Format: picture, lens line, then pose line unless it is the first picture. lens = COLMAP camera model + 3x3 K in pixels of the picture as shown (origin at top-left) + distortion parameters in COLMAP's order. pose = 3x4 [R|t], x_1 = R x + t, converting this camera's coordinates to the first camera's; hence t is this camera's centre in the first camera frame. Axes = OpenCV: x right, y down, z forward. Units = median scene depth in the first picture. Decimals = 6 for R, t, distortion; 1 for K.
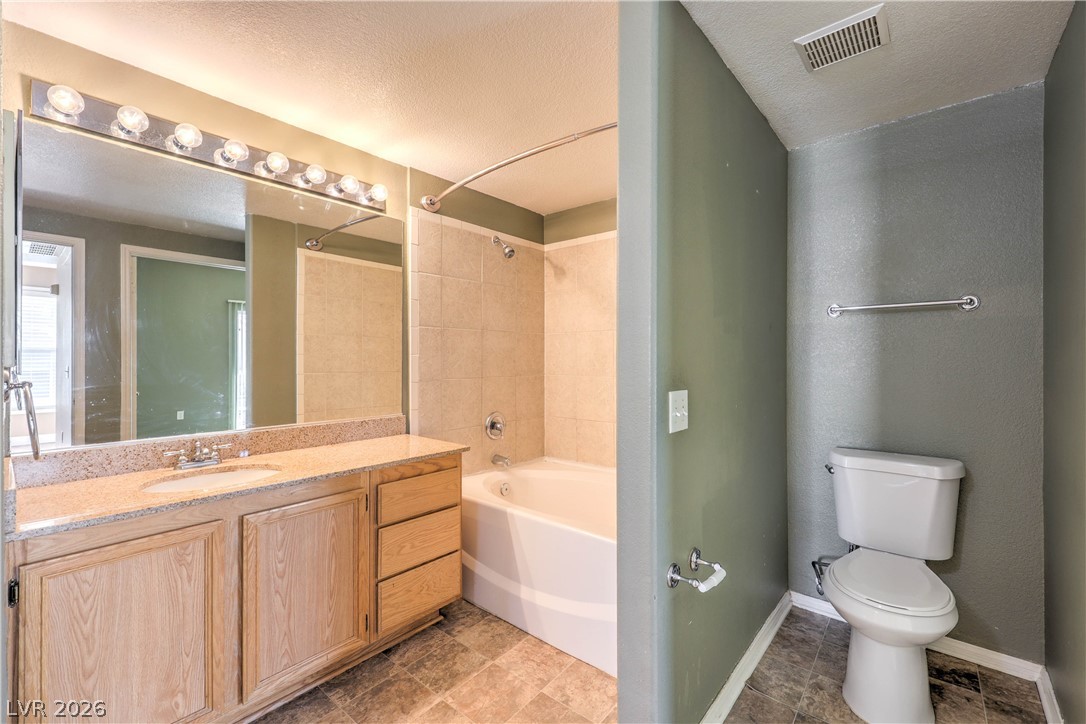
lens RADIAL K [[449.6, 0, 555.0], [0, 449.6, 344.7], [0, 0, 1]] dist [0.007806, 0.001011]
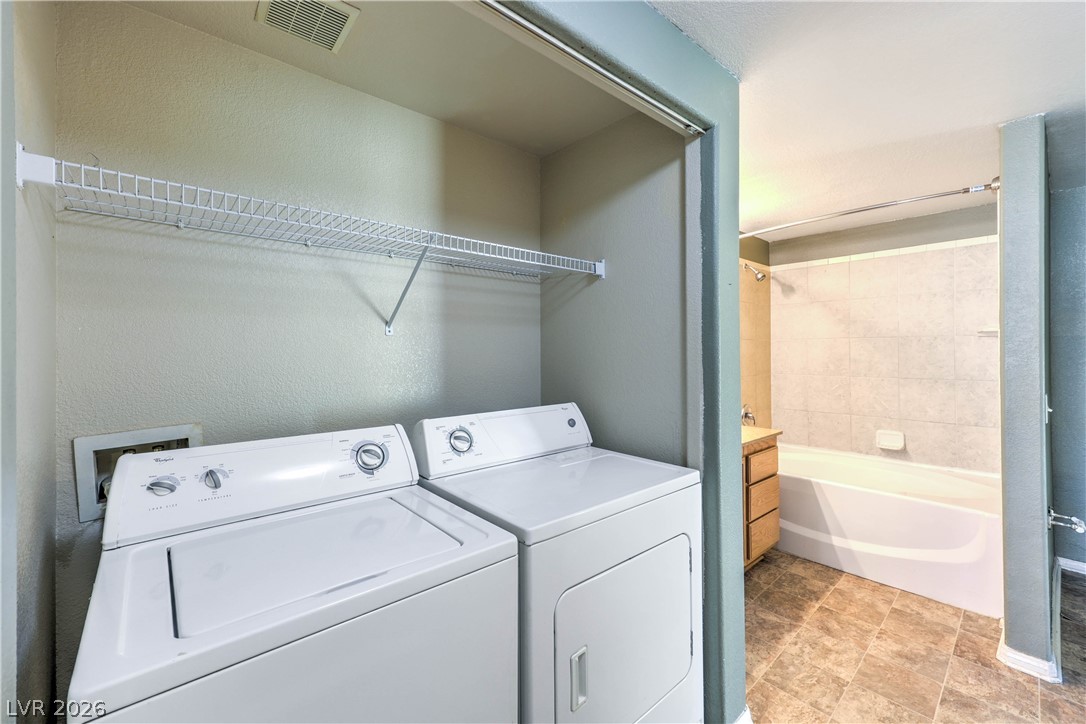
lens RADIAL K [[449.6, 0, 526.3], [0, 449.6, 334.6], [0, 0, 1]] dist [0.007806, 0.001011]
pose [[0.989098, -0.013002, -0.146682, -0.747694], [0.013240, 0.999912, 0.000648, -0.072982], [0.146661, -0.002583, 0.989183, -0.443410]]
